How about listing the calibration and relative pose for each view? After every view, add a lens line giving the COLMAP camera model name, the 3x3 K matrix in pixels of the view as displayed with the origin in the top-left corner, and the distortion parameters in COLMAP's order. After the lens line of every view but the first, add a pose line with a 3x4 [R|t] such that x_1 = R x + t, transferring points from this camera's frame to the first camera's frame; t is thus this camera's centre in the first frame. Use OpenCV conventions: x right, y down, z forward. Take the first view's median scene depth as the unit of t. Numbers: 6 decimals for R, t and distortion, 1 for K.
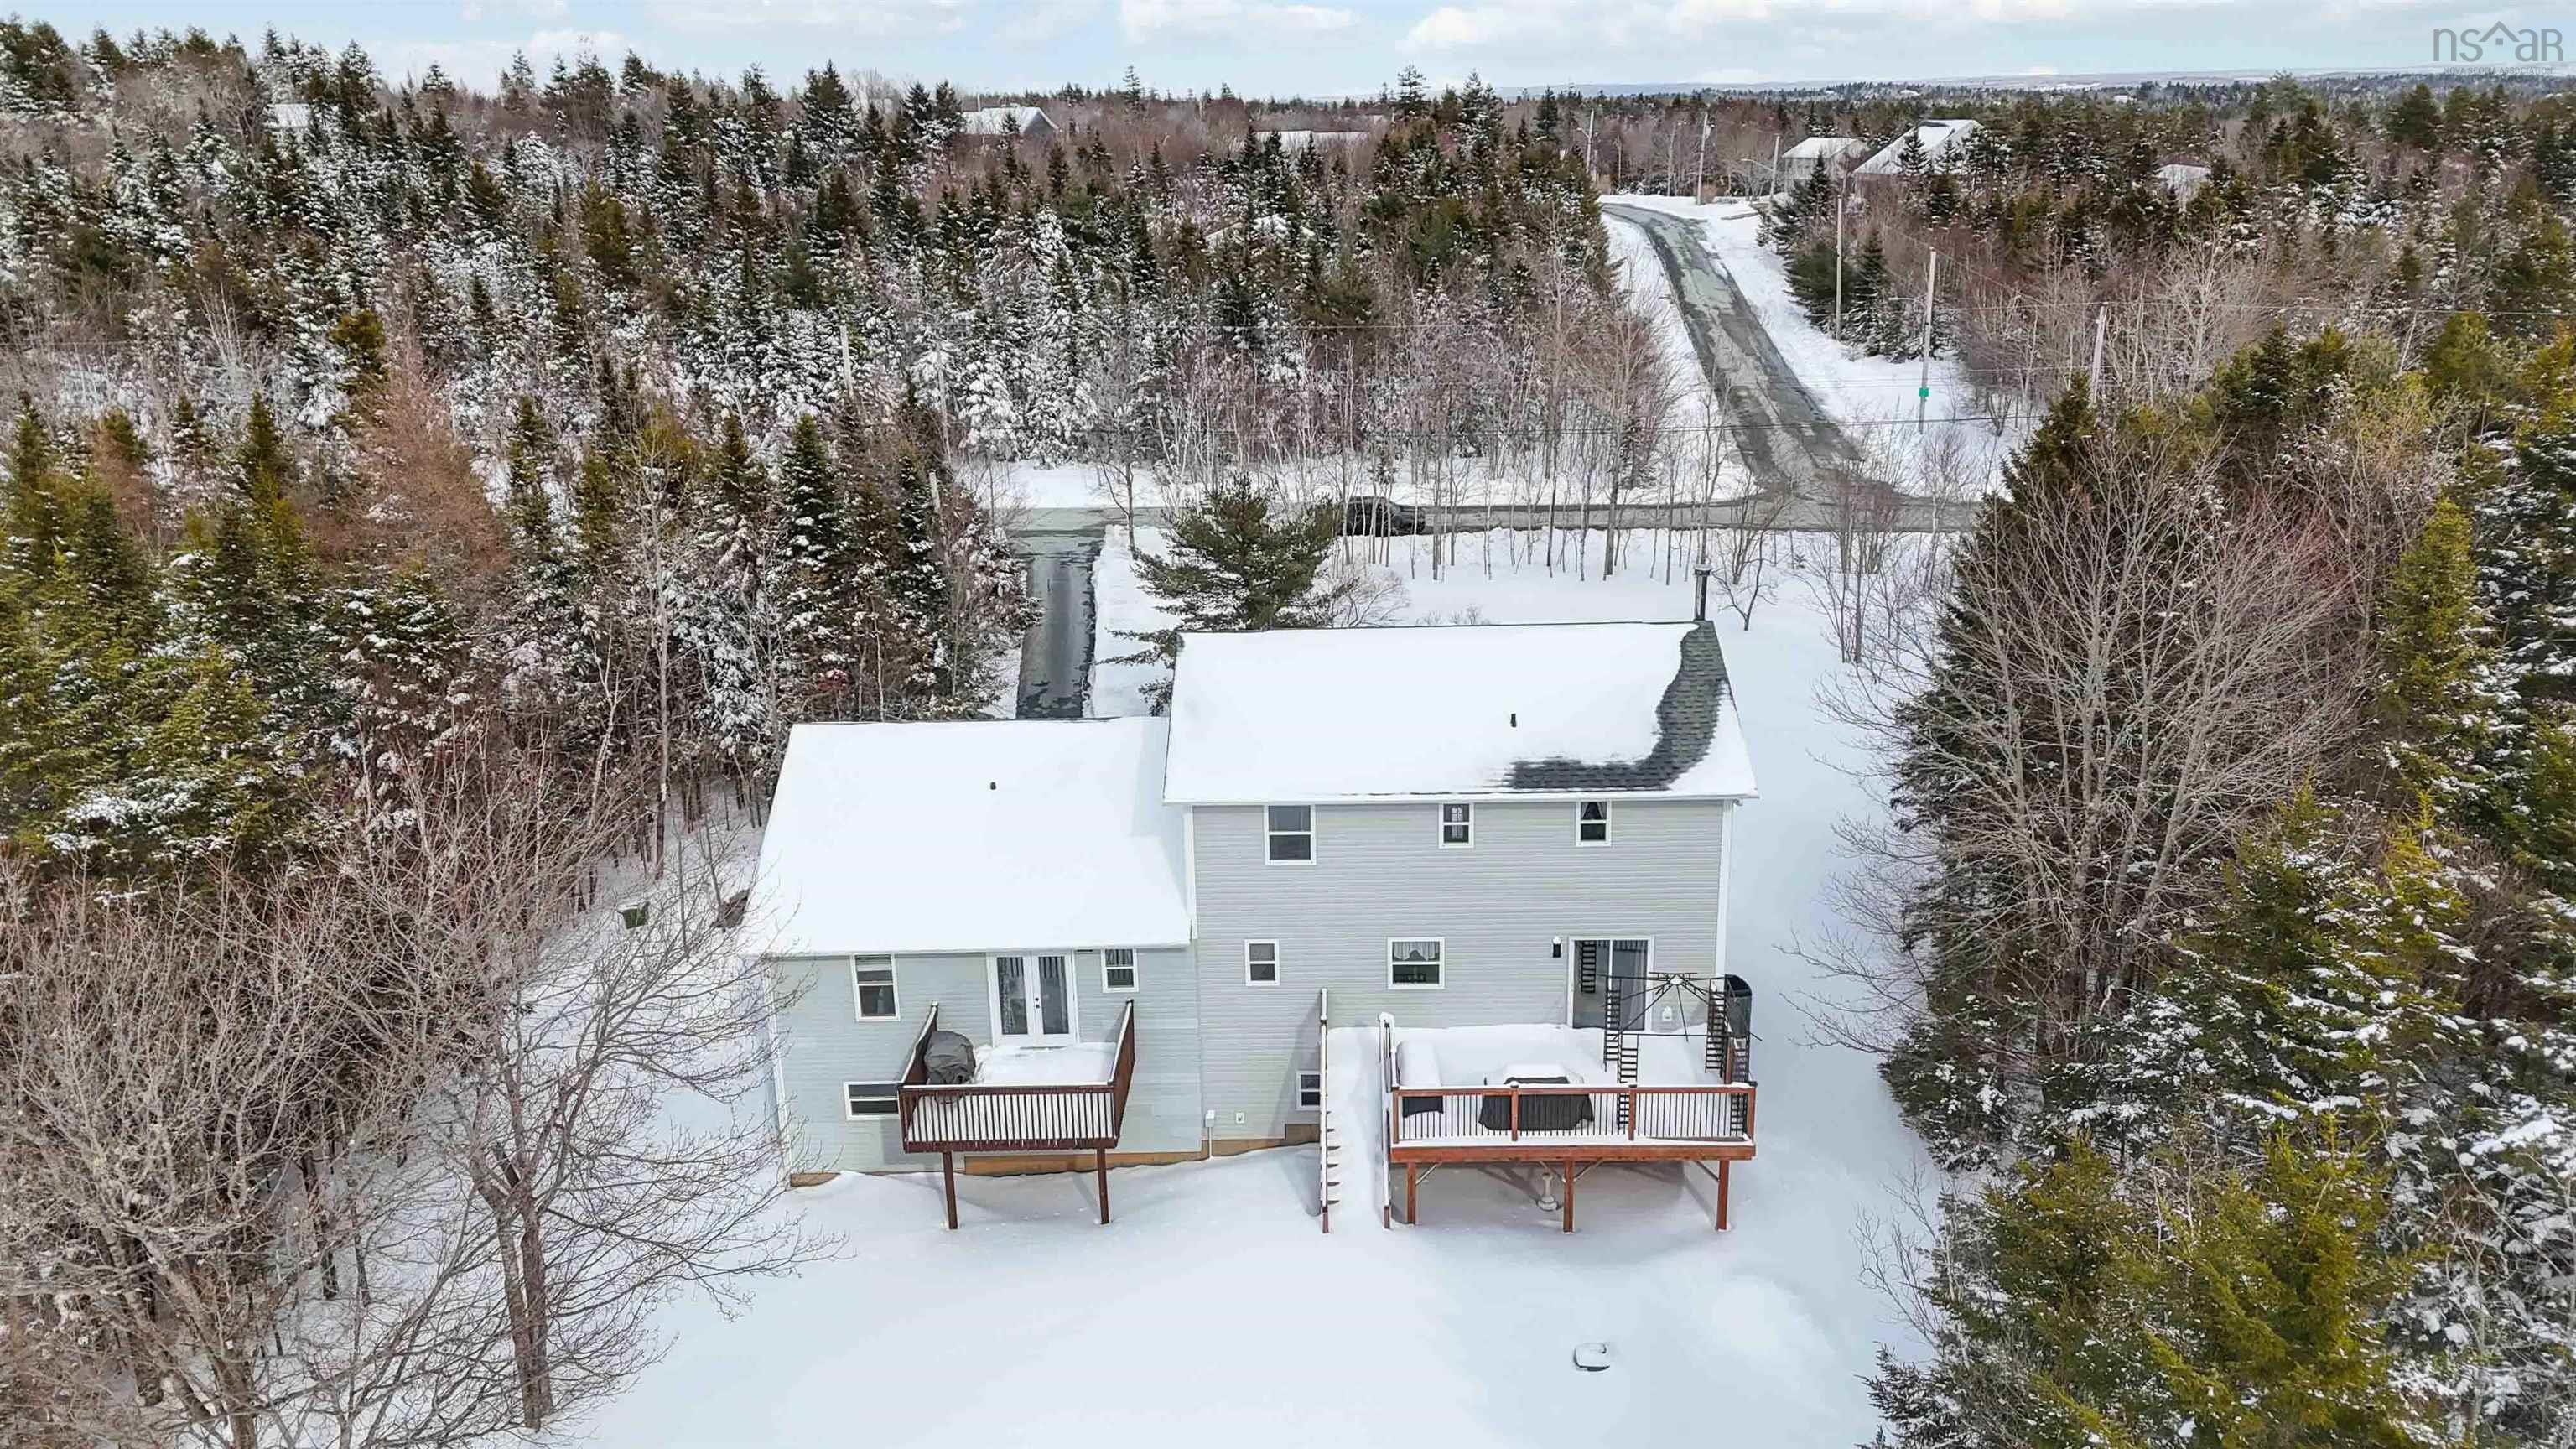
lens RADIAL K [[1866.3, 0, 1299.6], [0, 1866.3, 722.6], [0, 0, 1]] dist [0.064864, -0.050576]
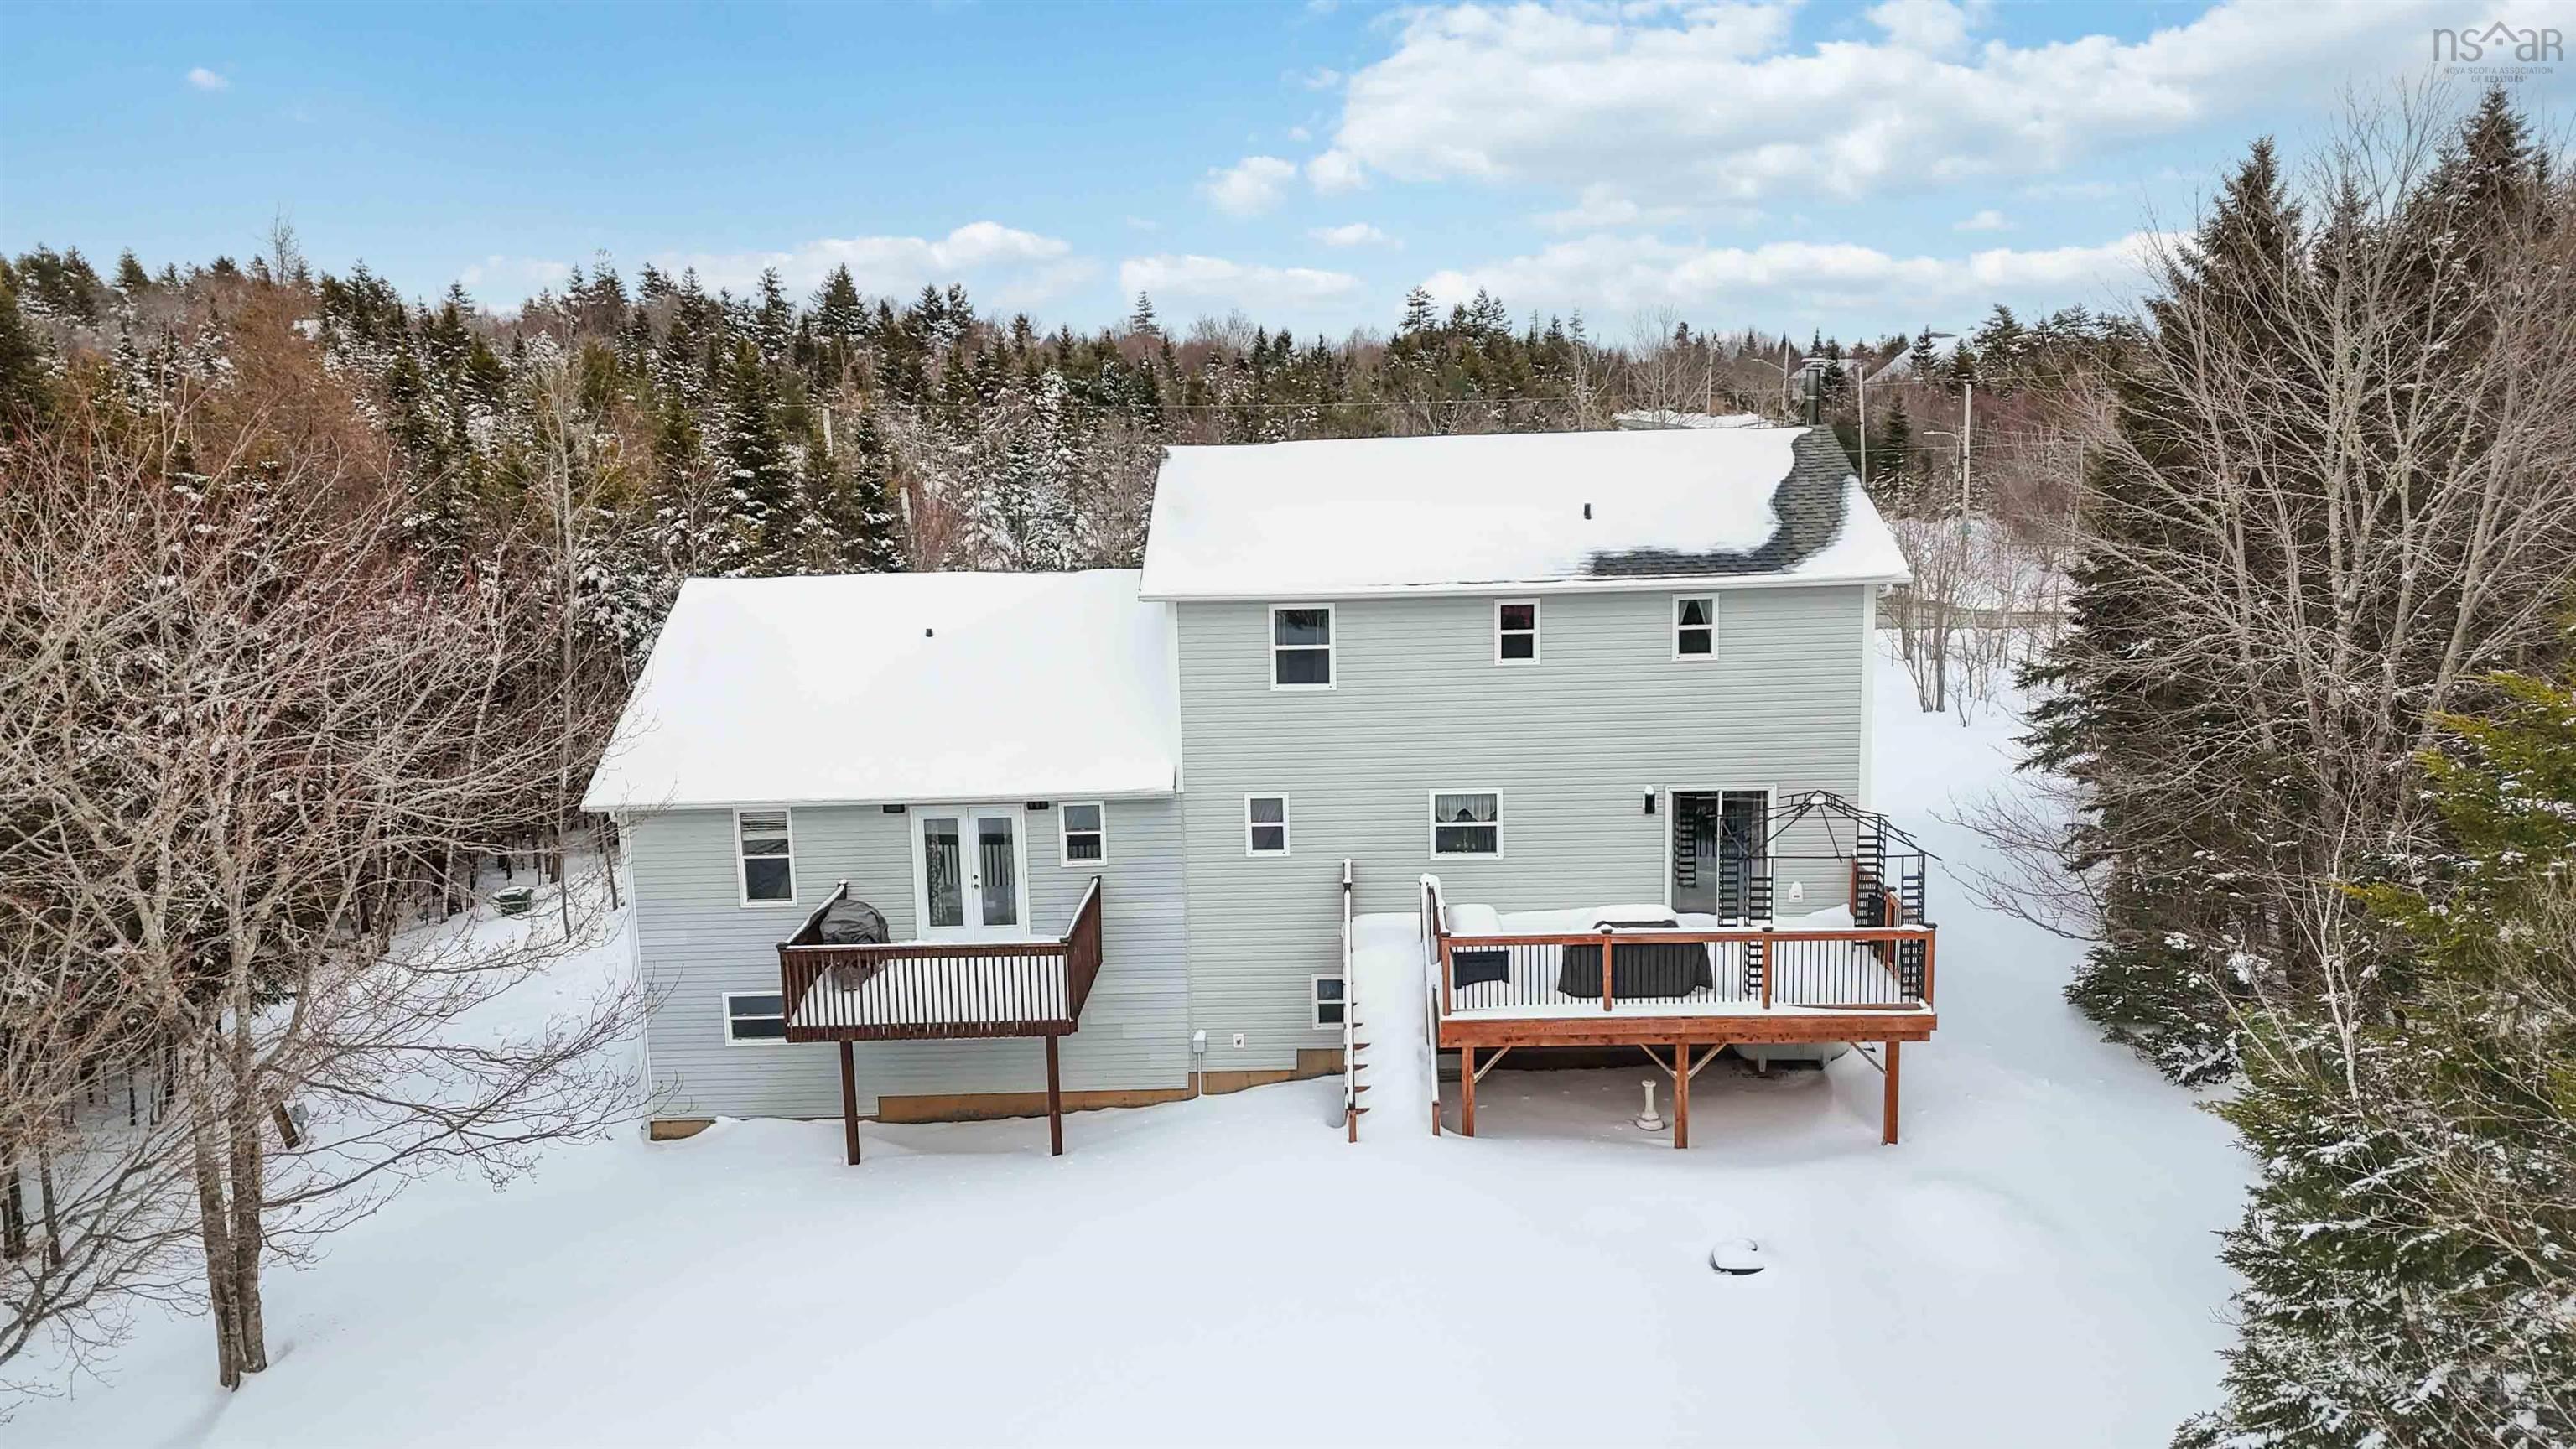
lens RADIAL K [[1866.3, 0, 1301.3], [0, 1866.3, 732.0], [0, 0, 1]] dist [0.064864, -0.050576]
pose [[0.999983, -0.002931, -0.005039, -0.001282], [0.002205, 0.990351, -0.138566, 0.128118], [0.005397, 0.138552, 0.990340, 0.149538]]
